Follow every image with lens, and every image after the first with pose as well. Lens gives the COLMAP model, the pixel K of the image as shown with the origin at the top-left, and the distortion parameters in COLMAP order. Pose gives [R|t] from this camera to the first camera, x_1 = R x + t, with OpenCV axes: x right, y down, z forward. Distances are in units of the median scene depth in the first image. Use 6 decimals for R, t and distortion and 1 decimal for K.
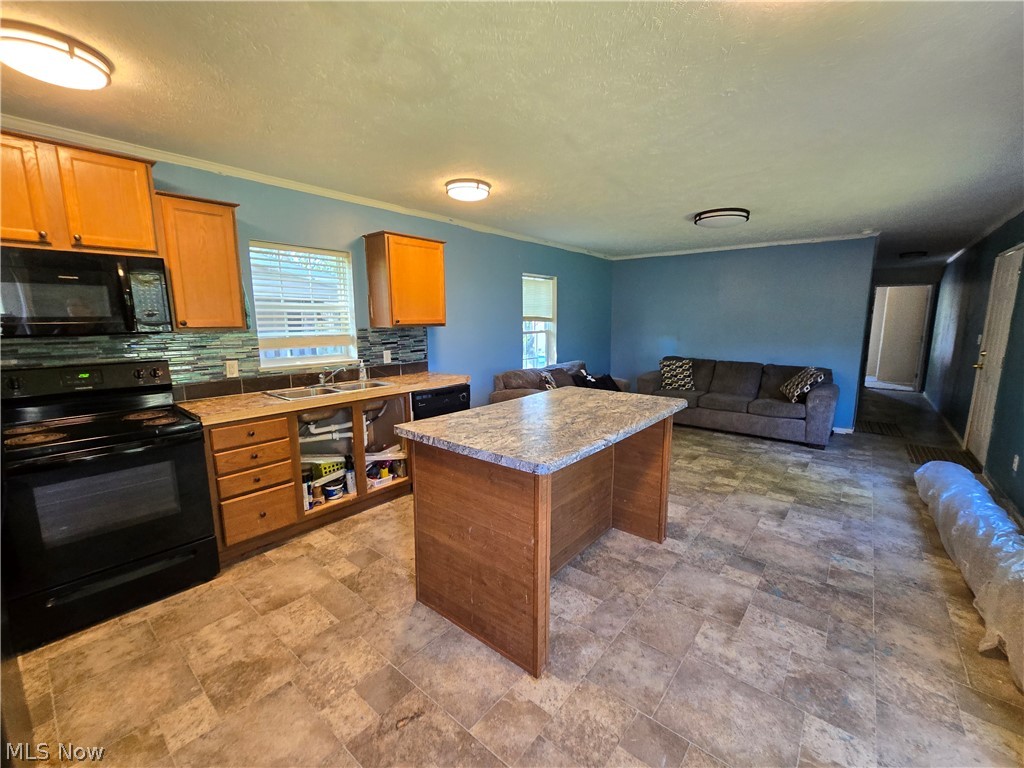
lens RADIAL K [[419.6, 0, 520.1], [0, 419.6, 388.6], [0, 0, 1]] dist [-0.007793, 0.000427]
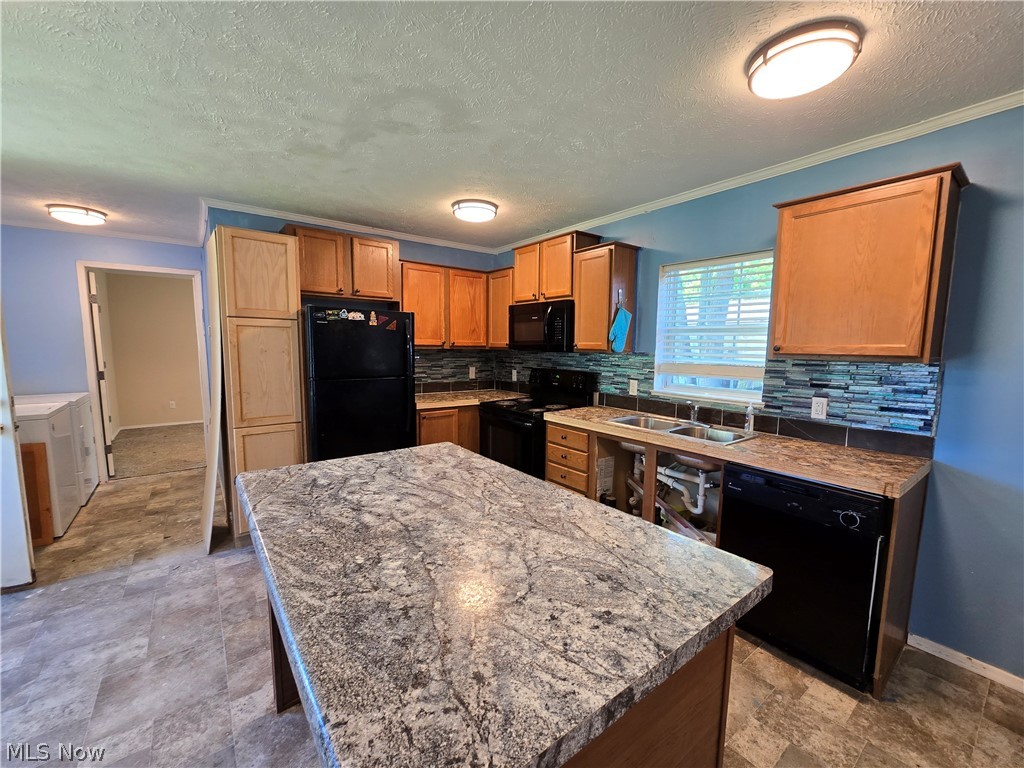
lens RADIAL K [[419.6, 0, 520.1], [0, 419.6, 388.6], [0, 0, 1]] dist [-0.007793, 0.000427]
pose [[-0.218510, 0.107234, -0.969925, 0.412583], [-0.168484, 0.974871, 0.145738, -0.140365], [0.961180, 0.195262, -0.194952, 0.835953]]
